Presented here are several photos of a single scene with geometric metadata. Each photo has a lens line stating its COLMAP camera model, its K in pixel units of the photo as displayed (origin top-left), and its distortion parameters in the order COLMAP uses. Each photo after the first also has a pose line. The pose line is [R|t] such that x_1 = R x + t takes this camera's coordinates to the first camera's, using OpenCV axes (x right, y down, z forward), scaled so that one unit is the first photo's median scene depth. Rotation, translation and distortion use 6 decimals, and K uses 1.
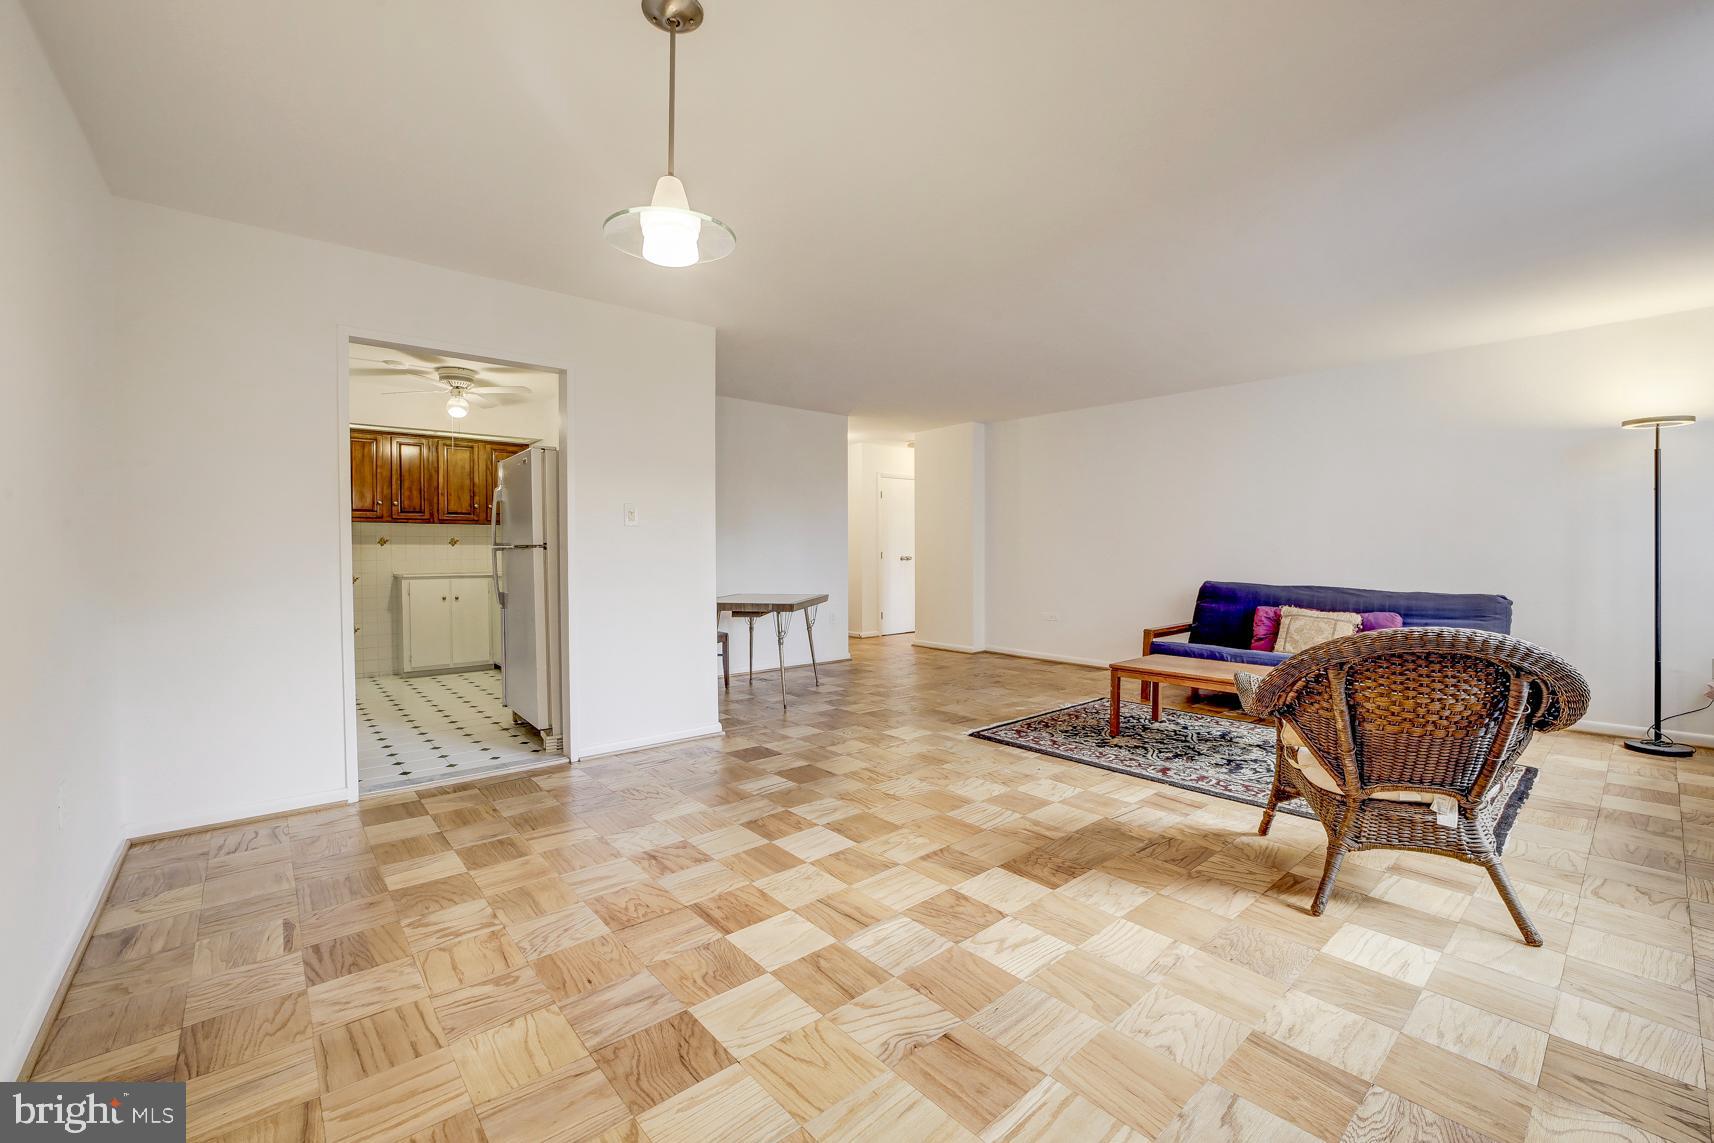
lens RADIAL K [[707.5, 0, 873.3], [0, 707.5, 561.6], [0, 0, 1]] dist [-0.002200, -0.000178]
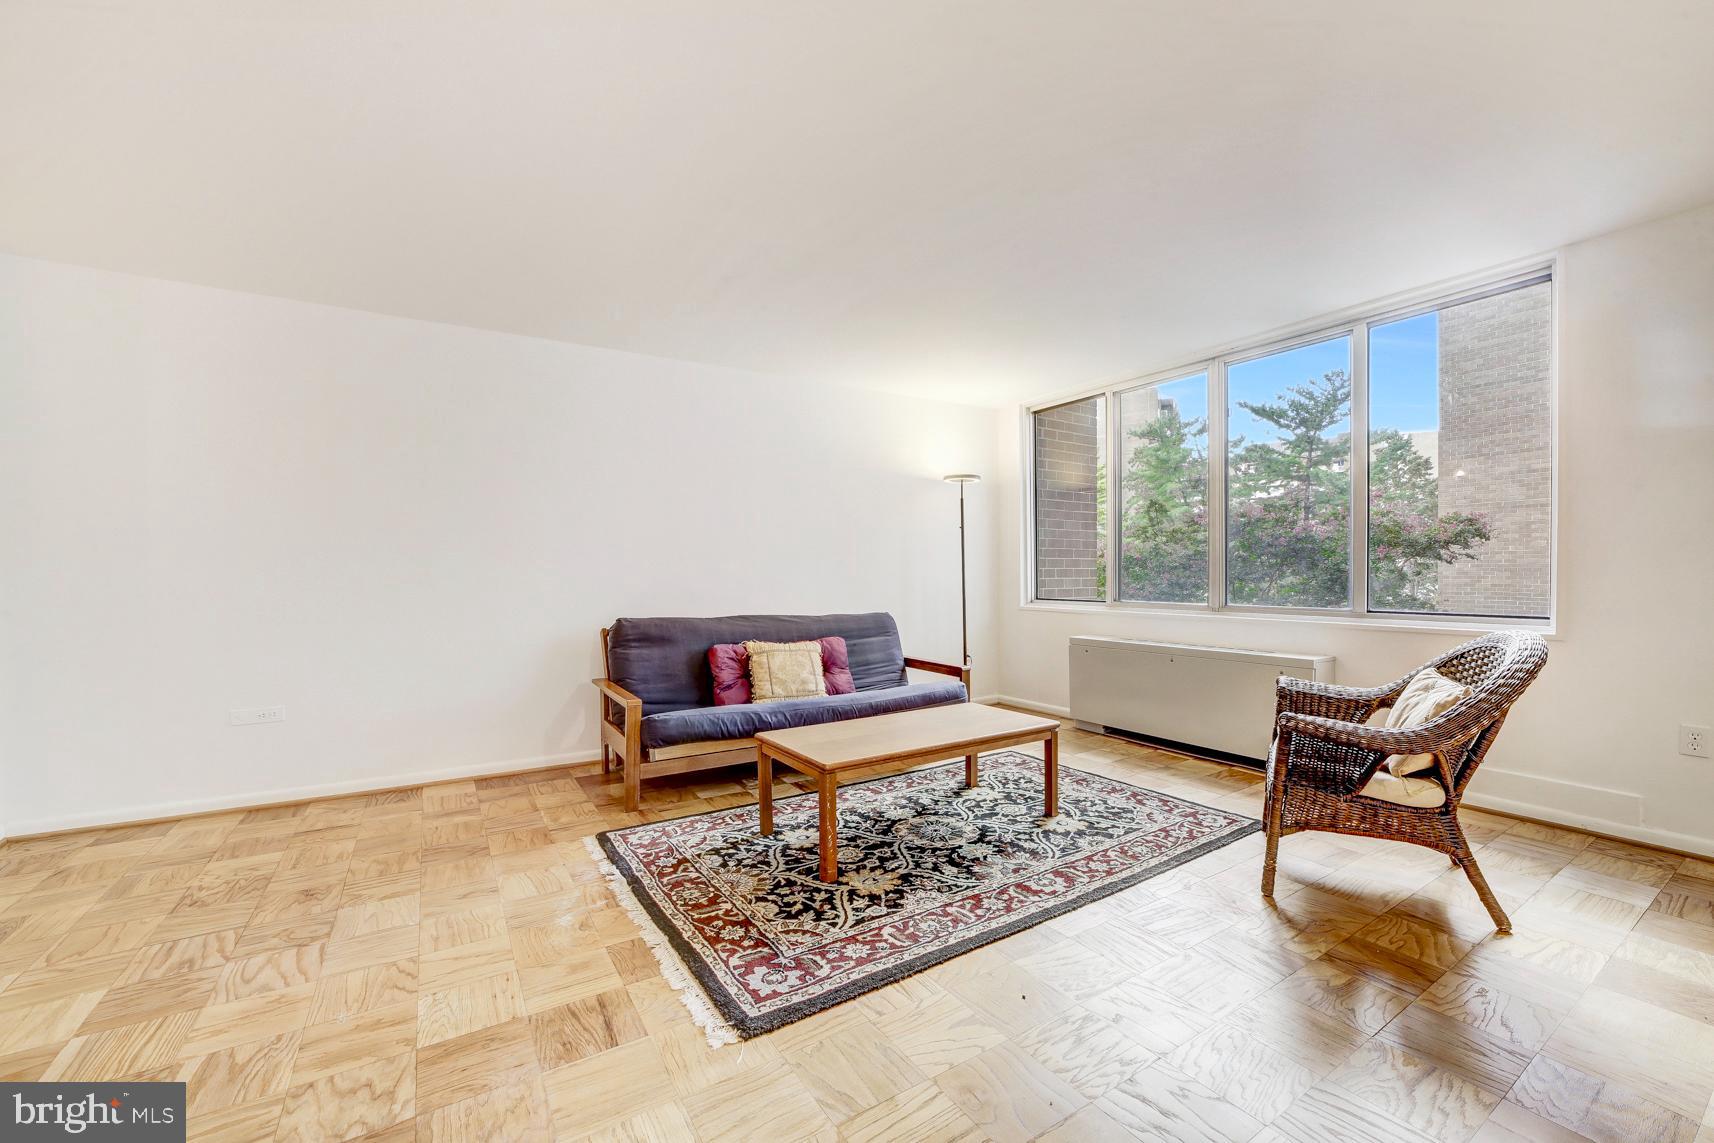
lens RADIAL K [[707.5, 0, 862.2], [0, 707.5, 576.3], [0, 0, 1]] dist [-0.002200, -0.000178]
pose [[0.136207, -0.001001, 0.990680, -0.253040], [0.020428, 0.999790, -0.001798, -0.009430], [-0.990470, 0.020482, 0.136199, 0.920458]]
